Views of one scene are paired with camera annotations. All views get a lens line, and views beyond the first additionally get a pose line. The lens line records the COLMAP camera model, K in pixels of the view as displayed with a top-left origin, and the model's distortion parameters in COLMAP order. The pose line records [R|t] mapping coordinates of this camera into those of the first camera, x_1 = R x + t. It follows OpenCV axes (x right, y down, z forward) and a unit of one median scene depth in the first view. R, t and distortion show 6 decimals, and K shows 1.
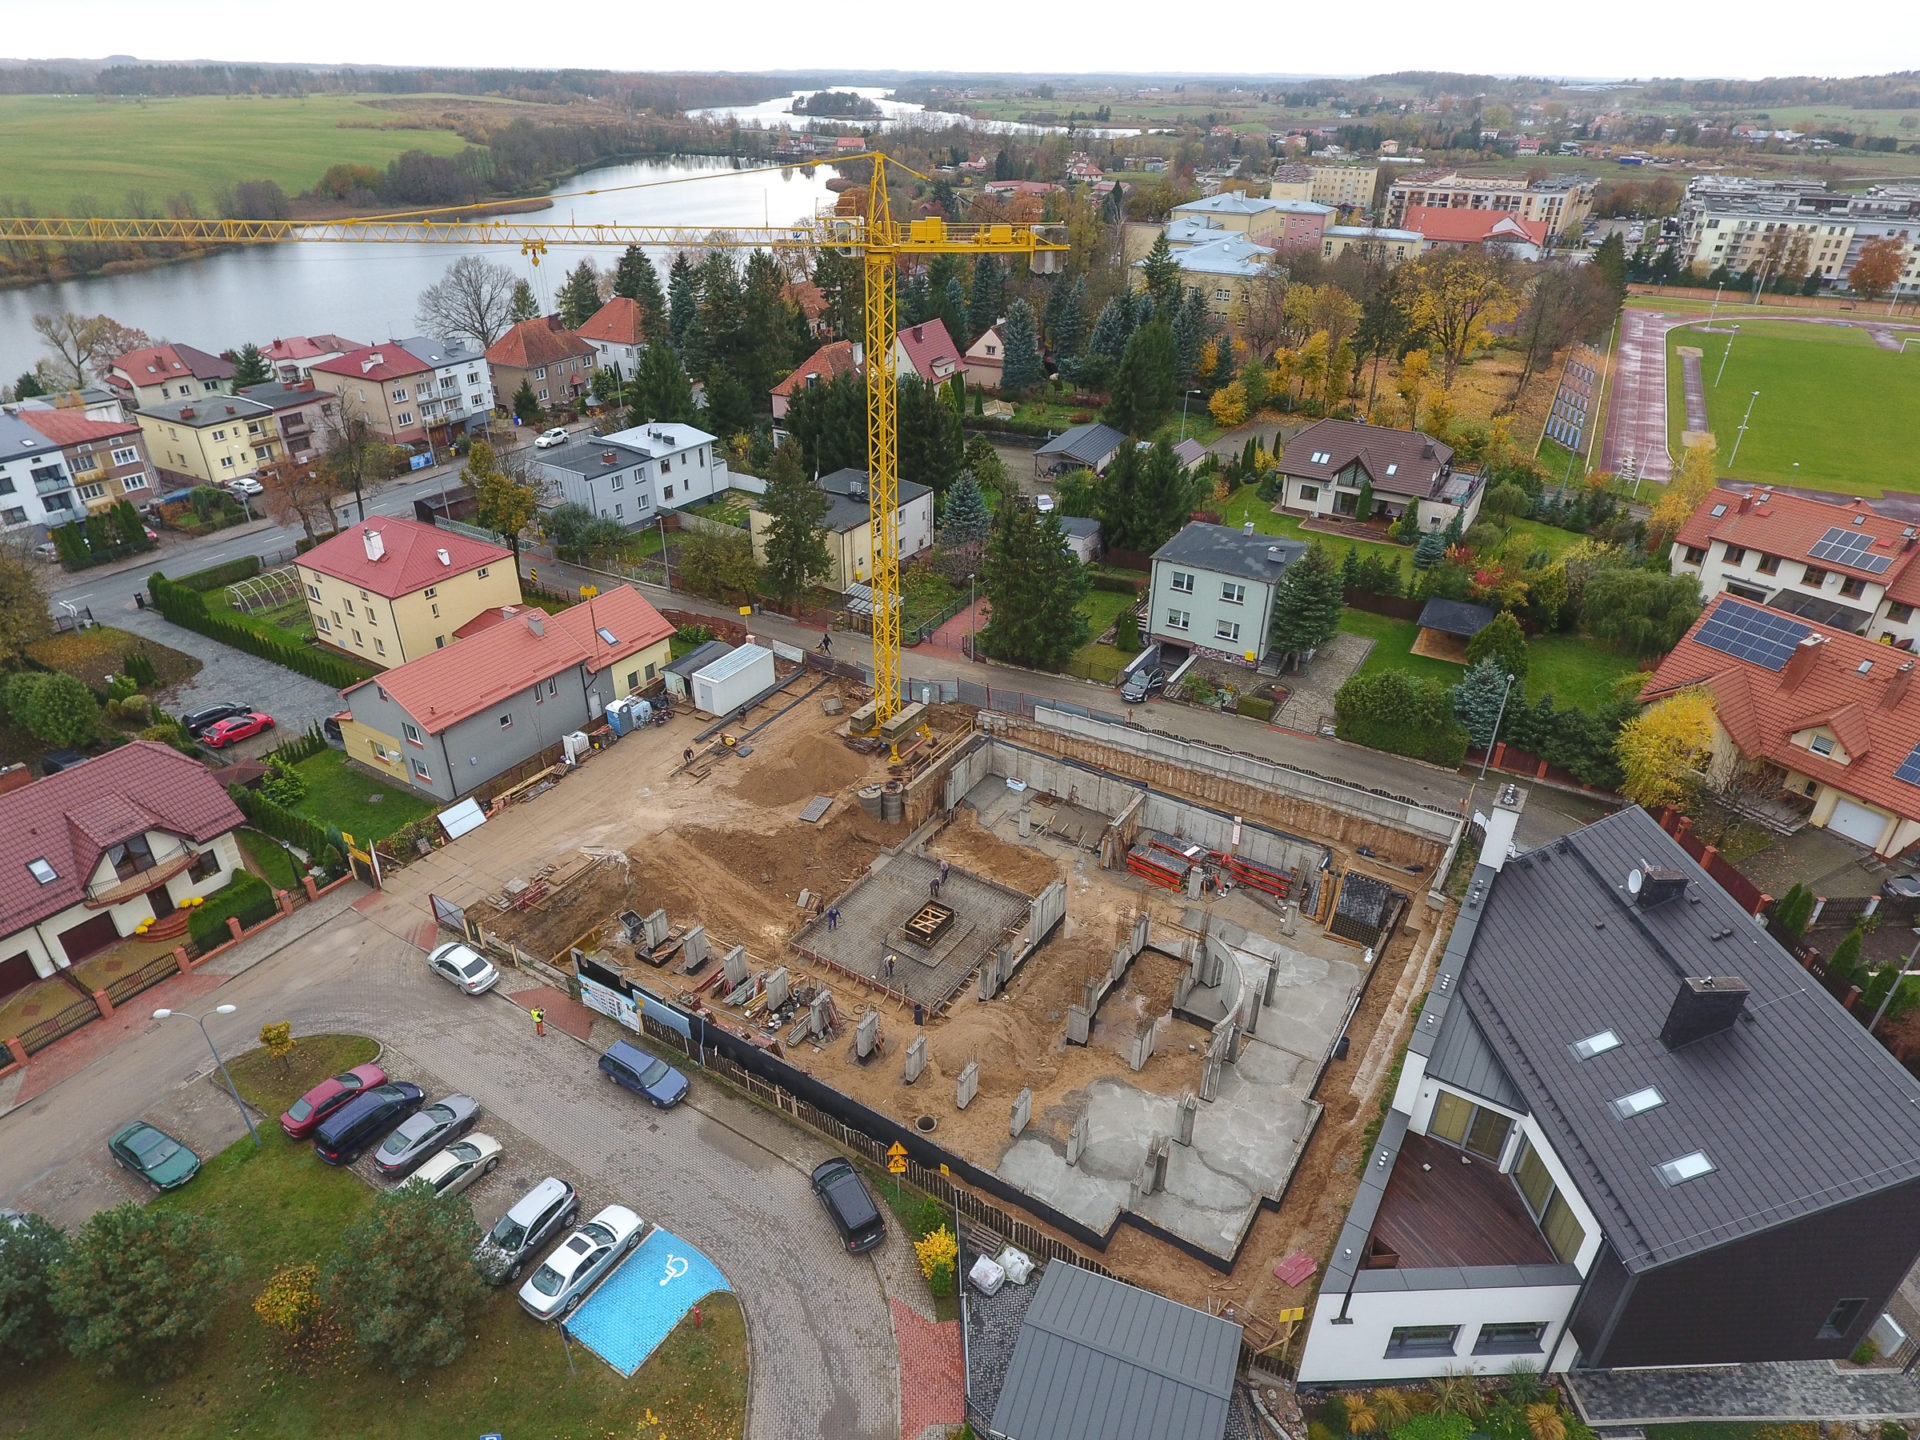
lens RADIAL K [[1130.7, 0, 968.0], [0, 1130.7, 721.2], [0, 0, 1]] dist [0.003846, -0.000246]
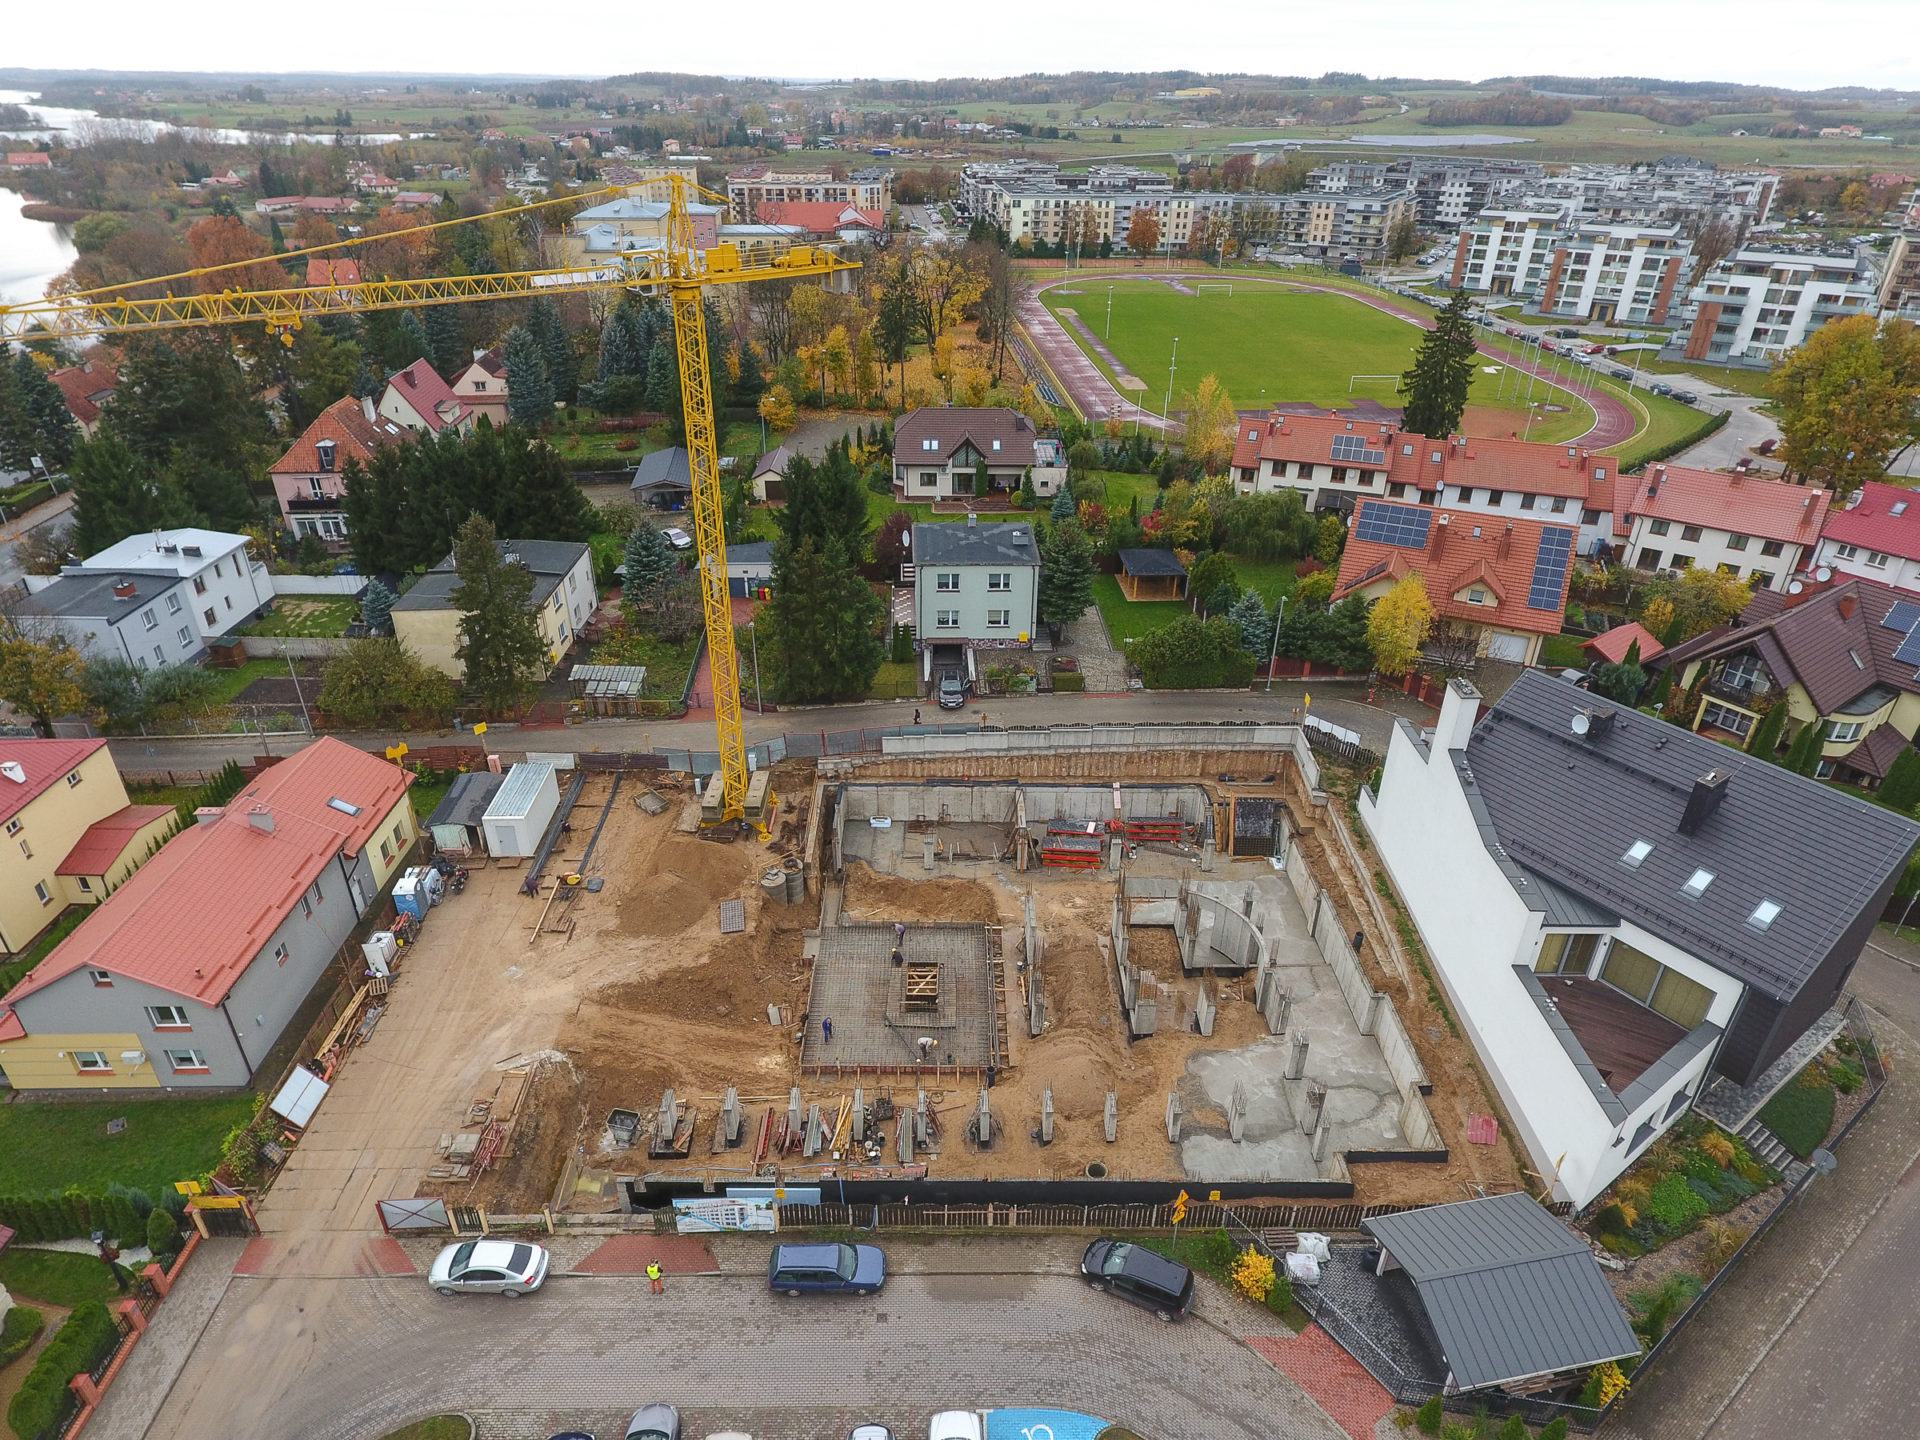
lens RADIAL K [[1122.2, 0, 962.6], [0, 1122.2, 718.0], [0, 0, 1]] dist [0.004107, -0.000614]
pose [[0.841529, -0.268578, 0.468716, -0.276852], [0.268260, 0.960875, 0.068957, -0.065651], [-0.468898, 0.067709, 0.880653, 0.105162]]
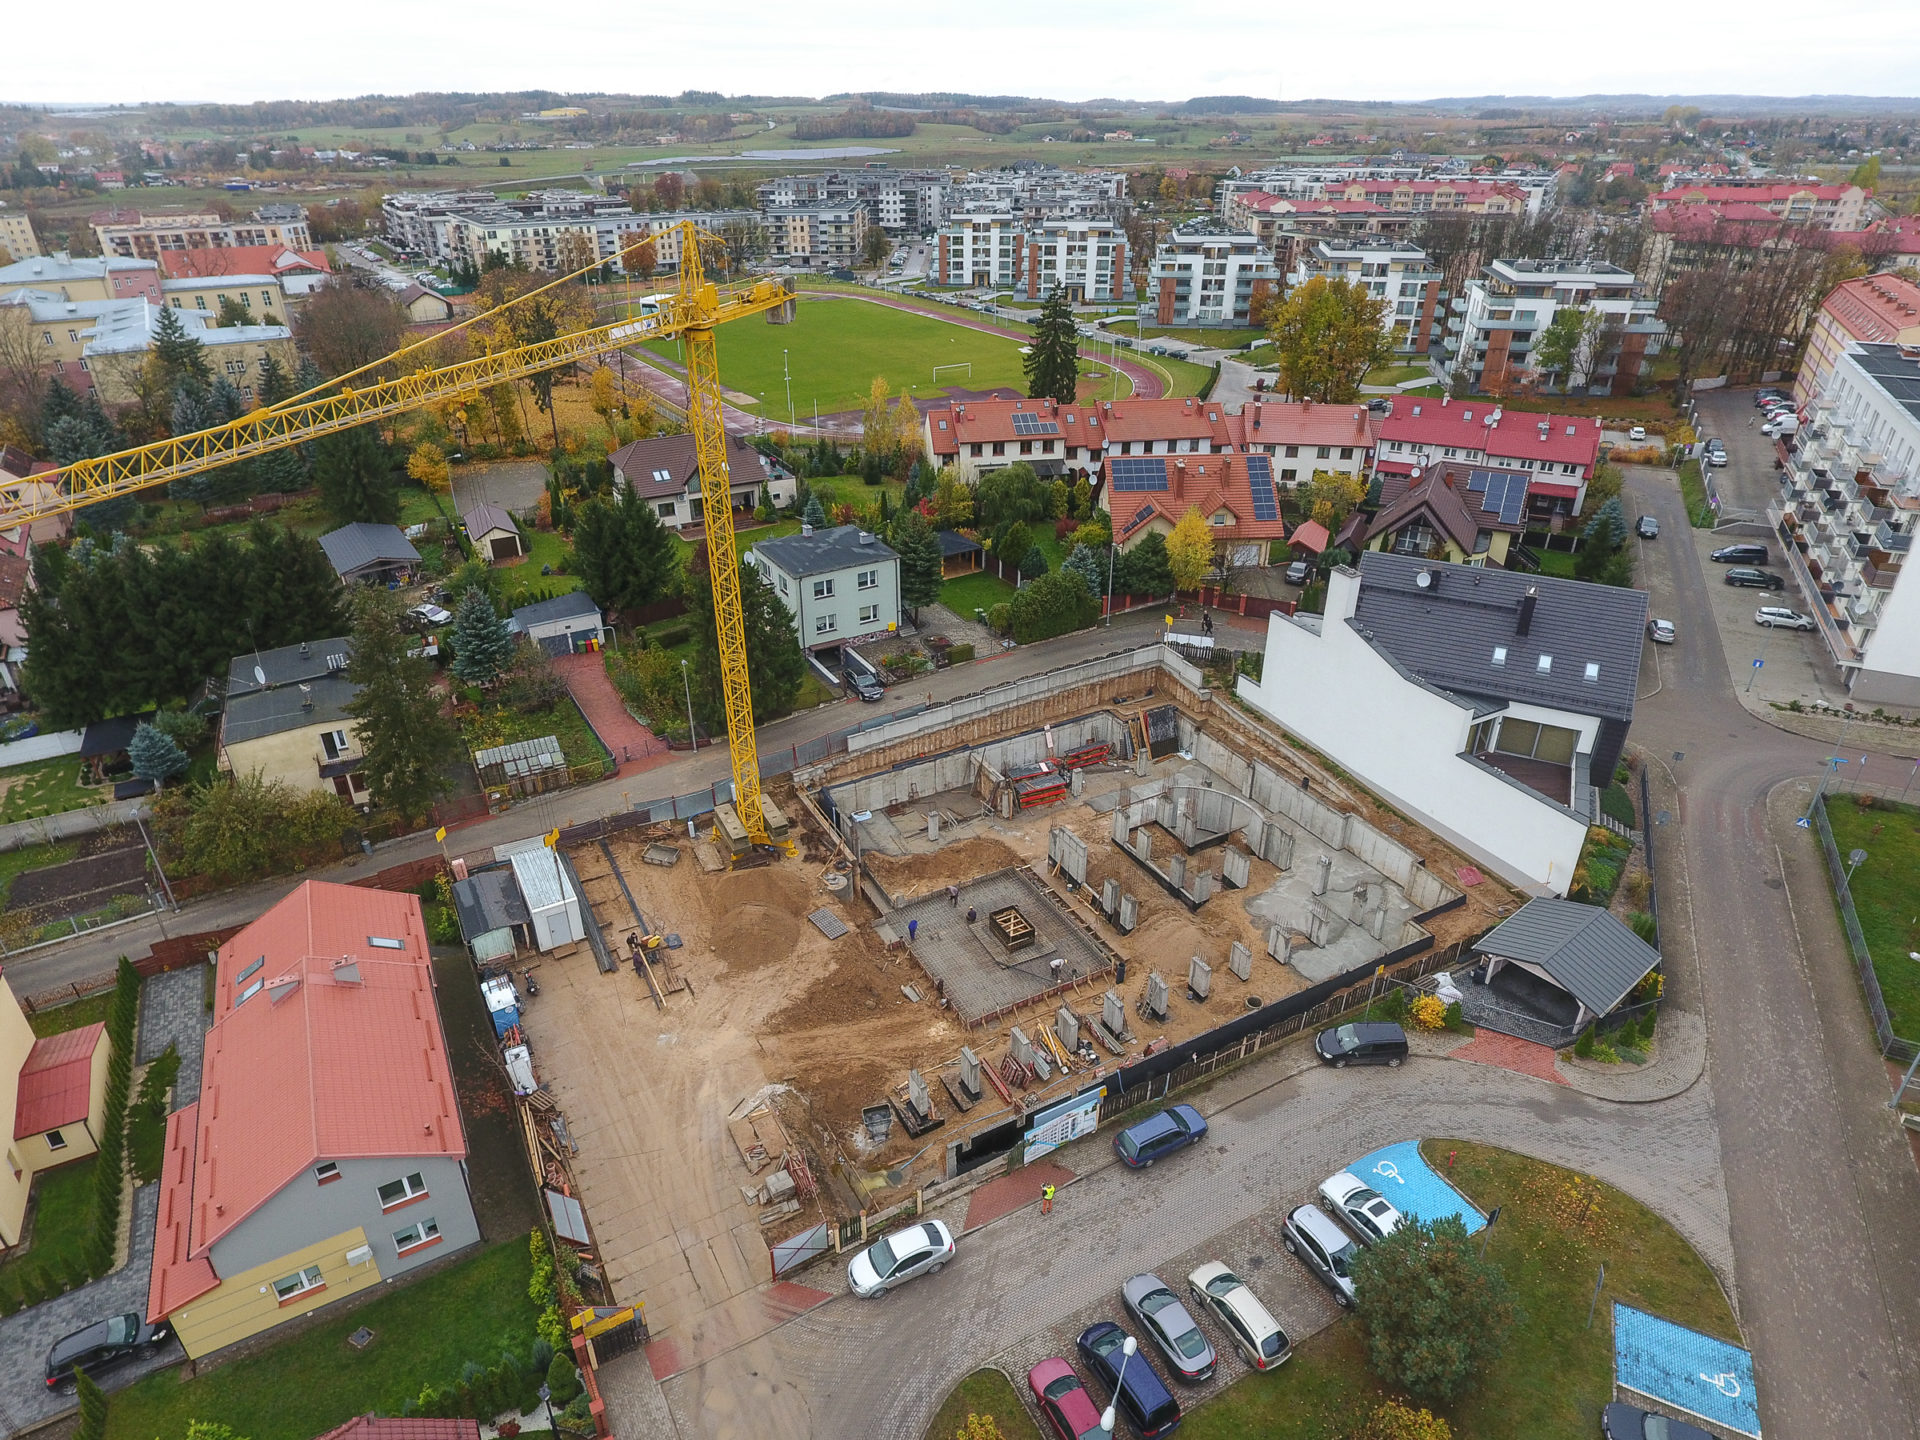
lens RADIAL K [[1117.3, 0, 960.0], [0, 1117.3, 720.0], [0, 0, 1]] dist [0.004605, -0.000477]
pose [[0.489432, -0.432624, 0.757161, -0.547337], [0.441853, 0.871583, 0.212386, -0.166196], [-0.751812, 0.230606, 0.617737, 0.253840]]
